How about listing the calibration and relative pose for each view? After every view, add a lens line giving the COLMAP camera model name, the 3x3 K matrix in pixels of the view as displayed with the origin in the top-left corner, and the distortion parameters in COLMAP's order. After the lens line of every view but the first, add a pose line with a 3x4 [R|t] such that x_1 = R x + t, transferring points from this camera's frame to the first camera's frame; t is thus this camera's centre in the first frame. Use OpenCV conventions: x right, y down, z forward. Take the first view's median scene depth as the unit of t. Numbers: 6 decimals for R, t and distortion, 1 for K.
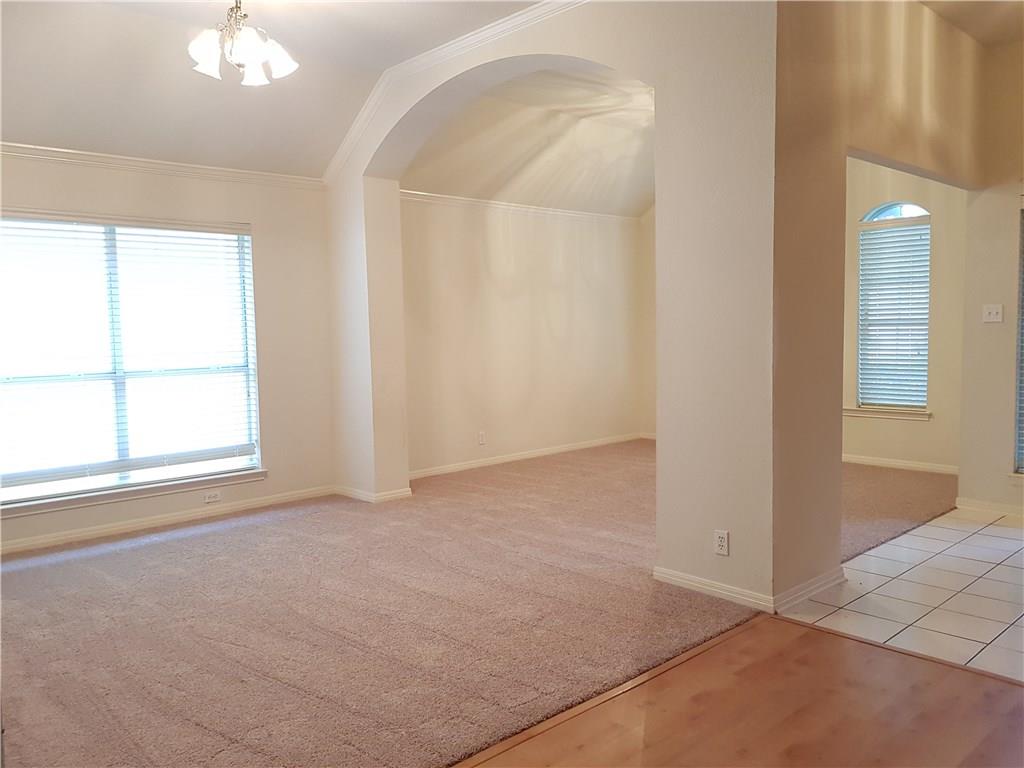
lens RADIAL K [[794.4, 0, 511.9], [0, 794.4, 360.8], [0, 0, 1]] dist [0.071583, -0.096139]
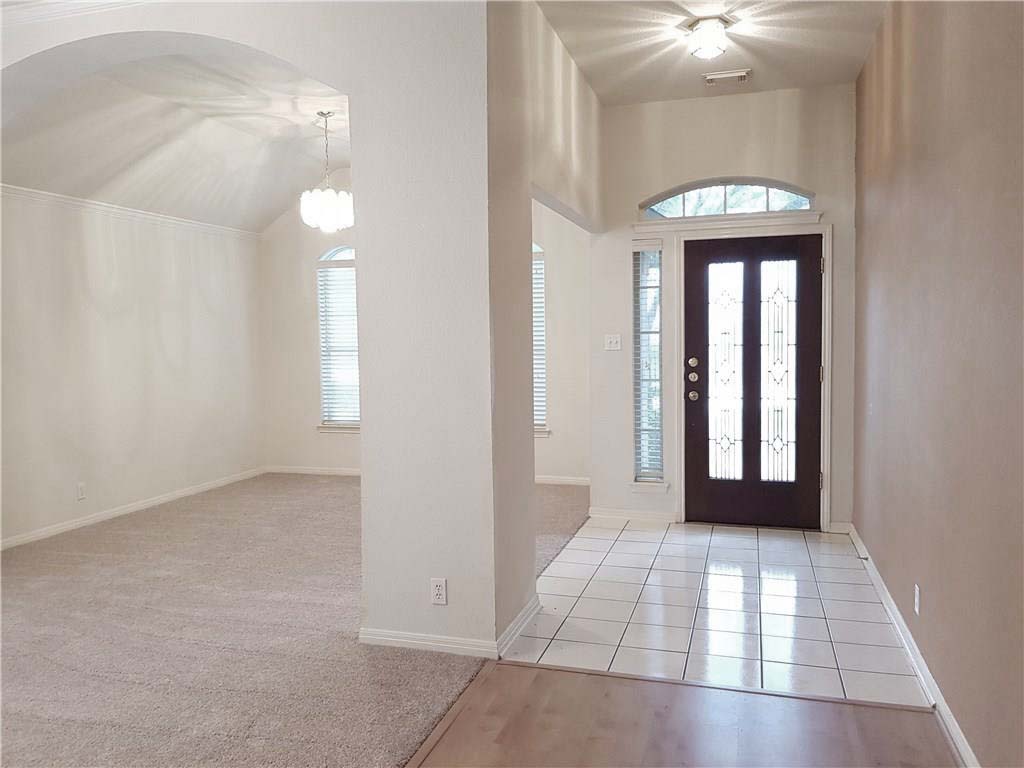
lens RADIAL K [[794.4, 0, 511.9], [0, 794.4, 360.8], [0, 0, 1]] dist [0.071583, -0.096139]
pose [[0.869197, -0.010212, 0.494361, -0.097343], [0.021880, 0.999602, -0.017821, -0.018385], [-0.493982, 0.026307, 0.869074, 0.112671]]
